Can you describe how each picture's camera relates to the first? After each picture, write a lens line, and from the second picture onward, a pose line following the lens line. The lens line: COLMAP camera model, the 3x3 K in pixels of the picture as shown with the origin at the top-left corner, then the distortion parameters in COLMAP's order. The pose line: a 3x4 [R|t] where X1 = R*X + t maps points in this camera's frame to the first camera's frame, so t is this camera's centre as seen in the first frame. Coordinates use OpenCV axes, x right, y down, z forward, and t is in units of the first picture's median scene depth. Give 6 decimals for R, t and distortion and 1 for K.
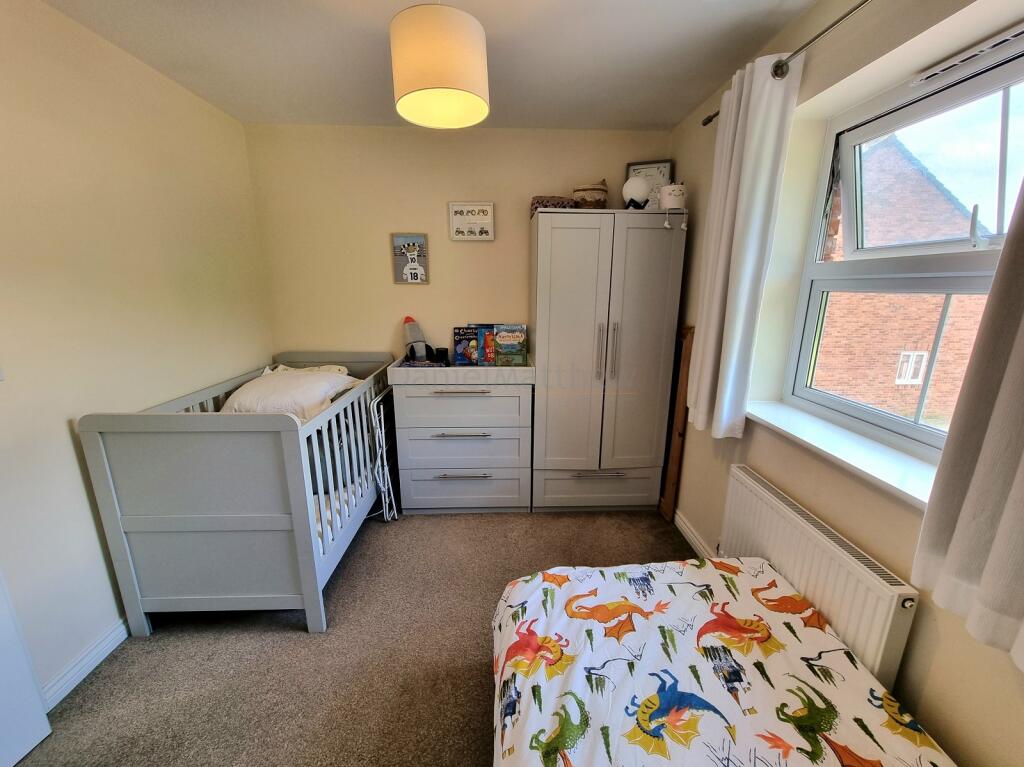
lens RADIAL K [[429.6, 0, 512.0], [0, 429.6, 383.5], [0, 0, 1]] dist [0.000163, -0.000233]
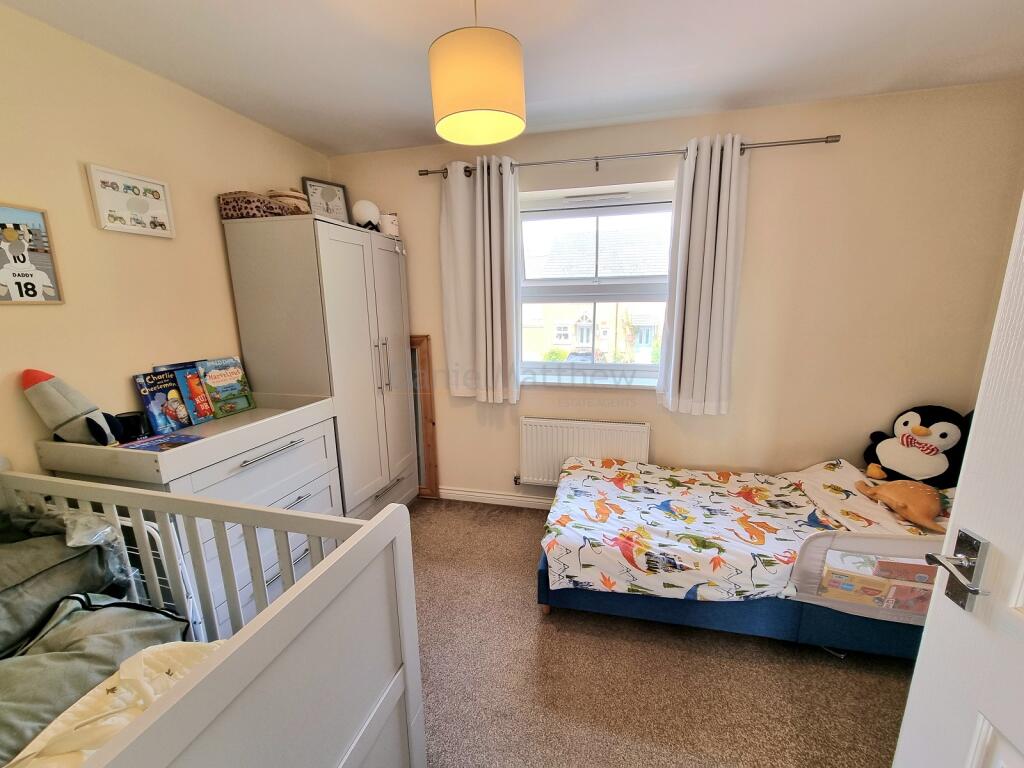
lens RADIAL K [[429.6, 0, 512.0], [0, 429.6, 384.0], [0, 0, 1]] dist [0.000163, -0.000233]
pose [[0.292484, -0.187960, 0.937616, -0.565416], [0.229488, 0.965636, 0.121989, -0.074352], [-0.928326, 0.179492, 0.325568, 0.331773]]
